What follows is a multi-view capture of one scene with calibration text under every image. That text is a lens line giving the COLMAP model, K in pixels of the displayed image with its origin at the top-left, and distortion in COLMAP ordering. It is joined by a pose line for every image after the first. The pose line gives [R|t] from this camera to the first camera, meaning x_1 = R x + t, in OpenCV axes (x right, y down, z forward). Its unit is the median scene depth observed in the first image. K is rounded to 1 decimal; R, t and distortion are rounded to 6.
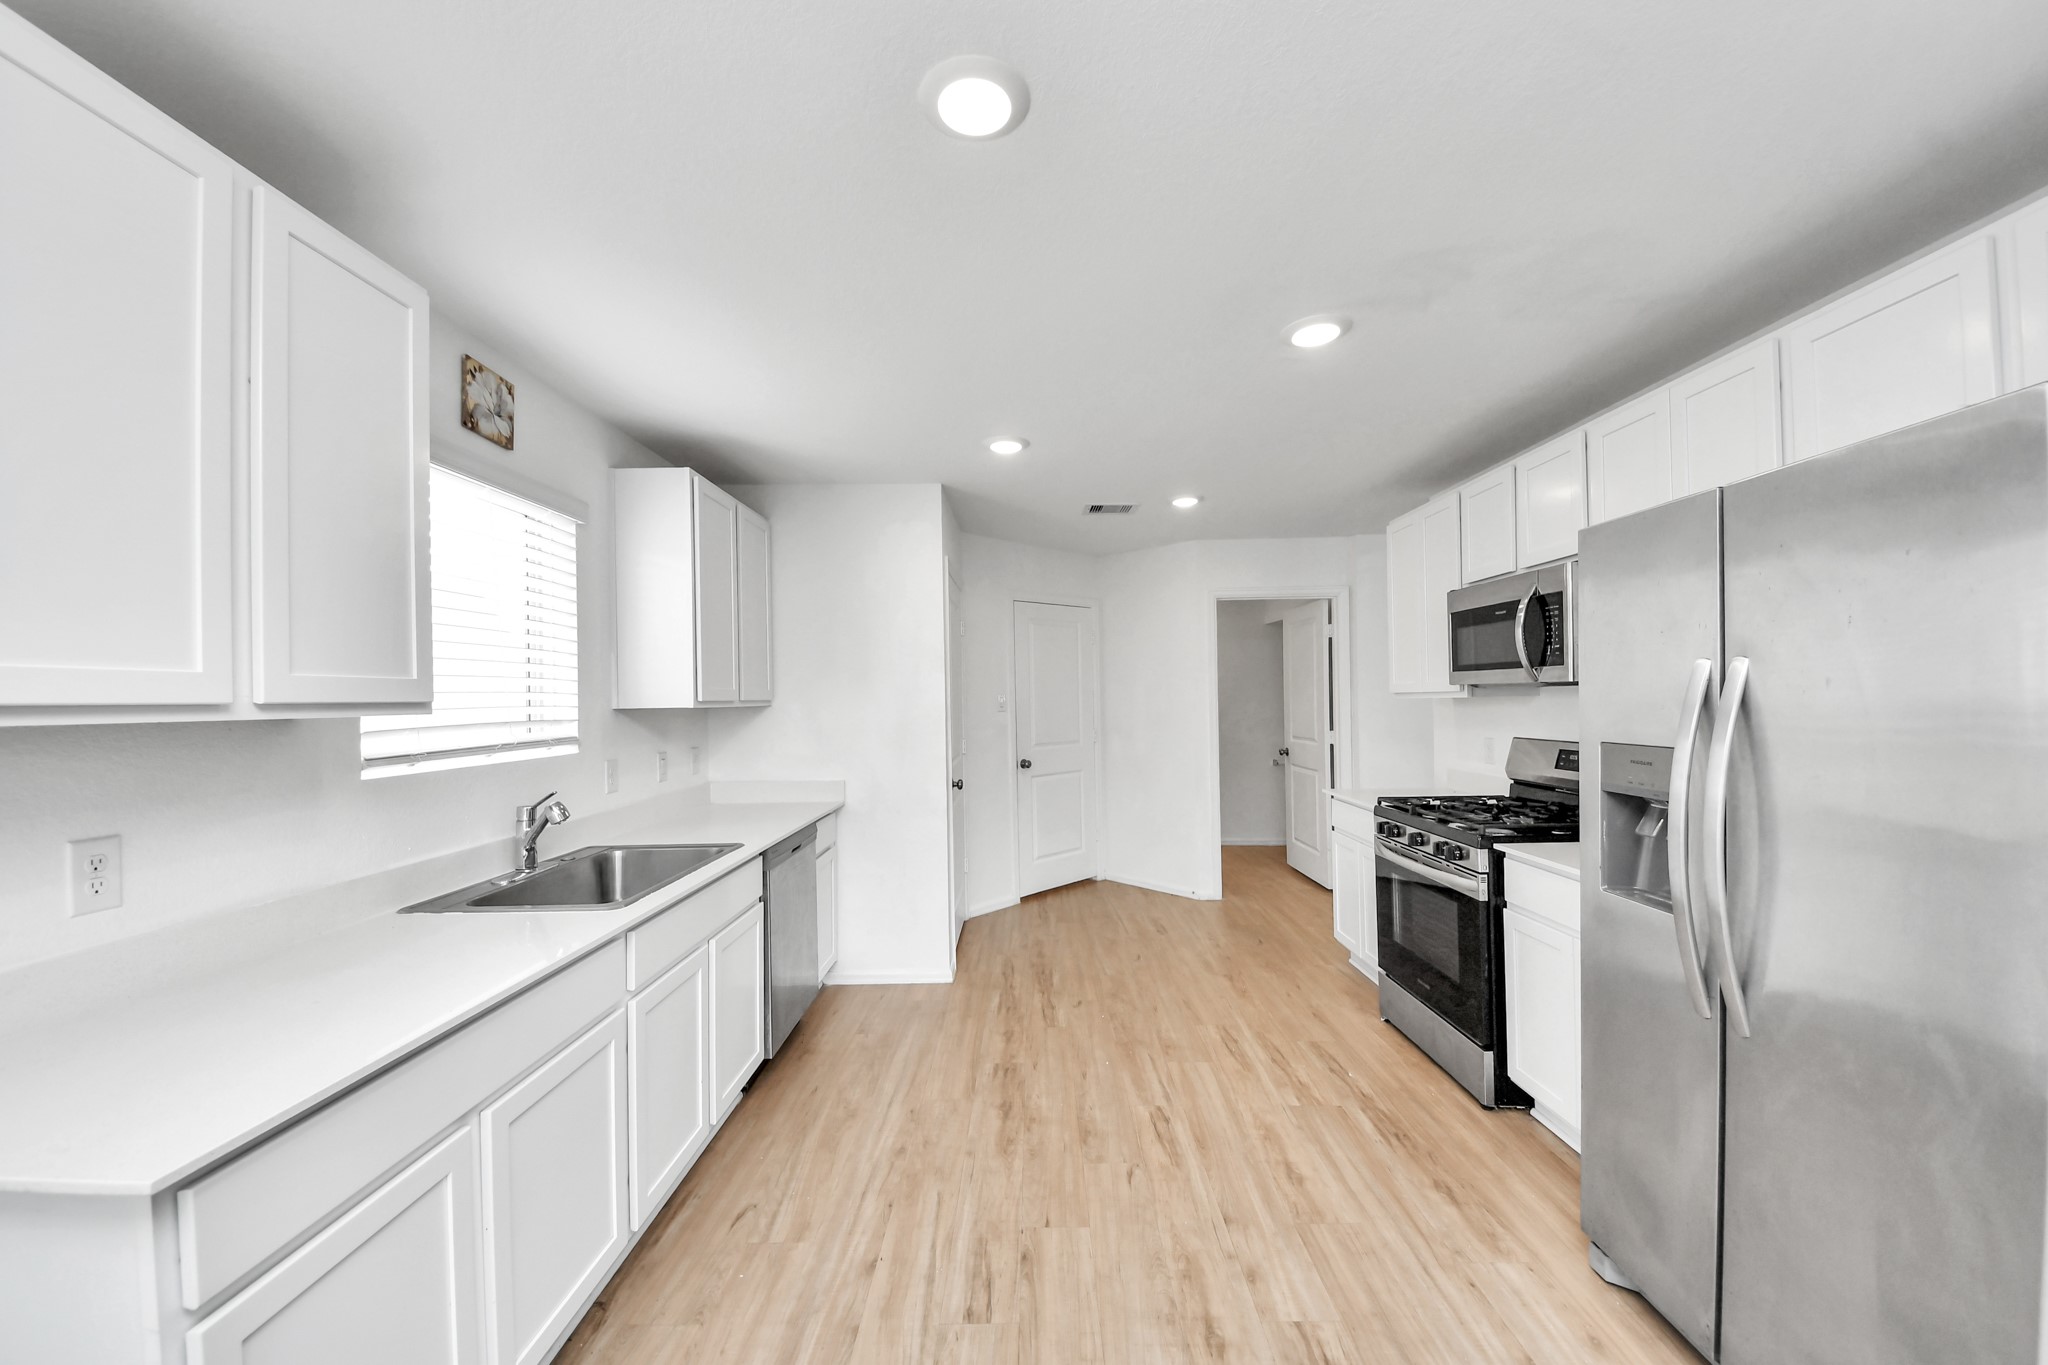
lens RADIAL K [[756.4, 0, 1036.9], [0, 756.4, 688.0], [0, 0, 1]] dist [0.039103, -0.031060]
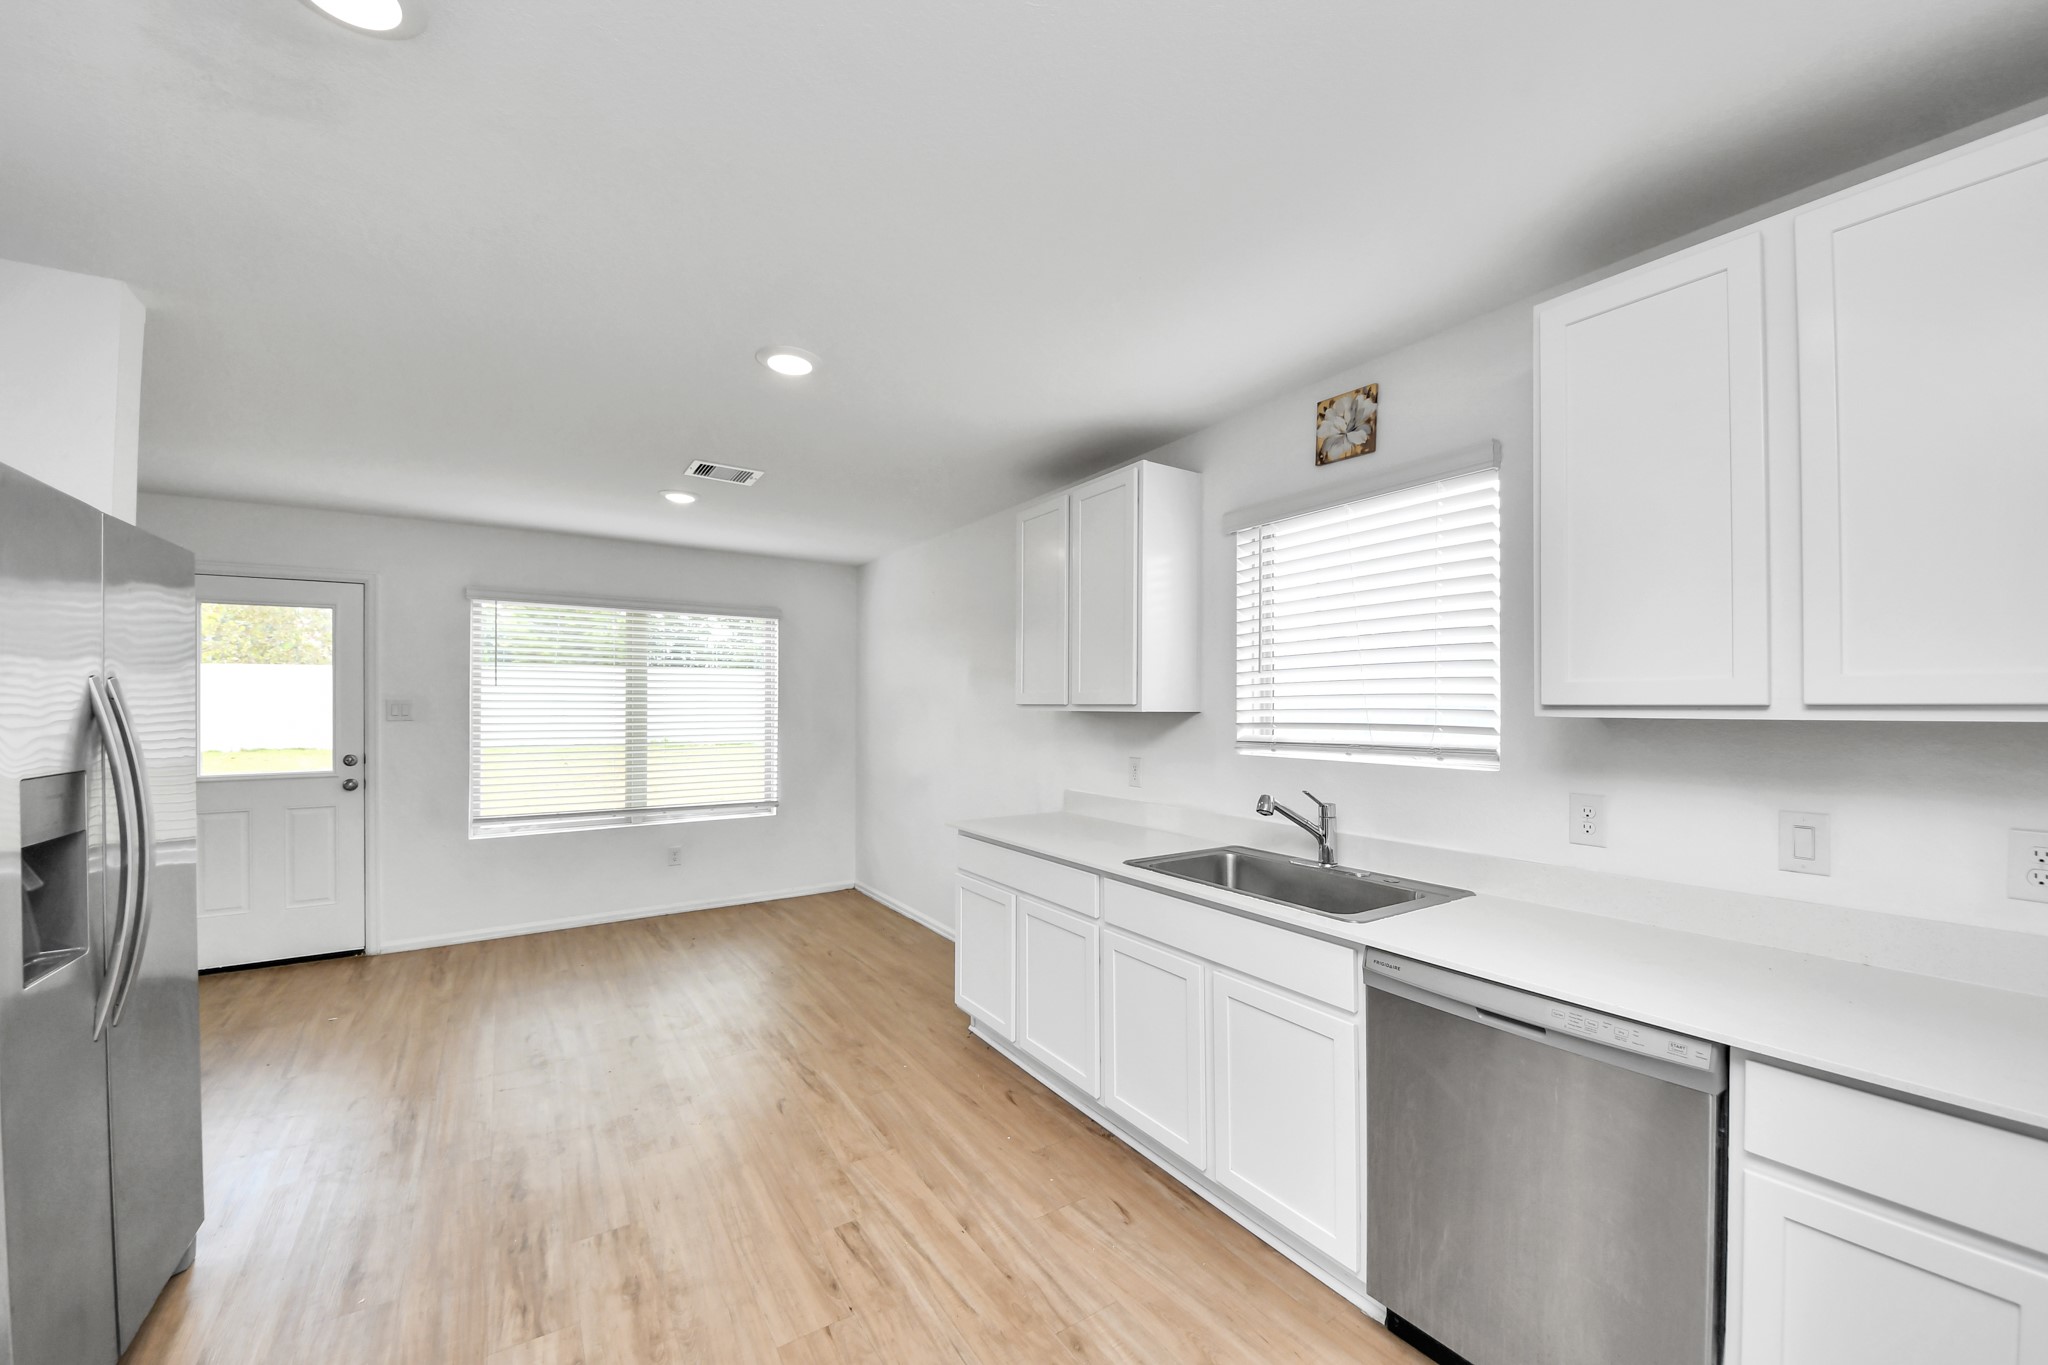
lens RADIAL K [[779.2, 0, 1005.6], [0, 779.2, 696.8], [0, 0, 1]] dist [0.056379, -0.041579]
pose [[-0.847993, 0.009052, -0.529930, 0.245908], [0.016379, 0.999824, -0.009131, 0.008650], [0.529754, -0.016423, -0.847992, 1.495936]]
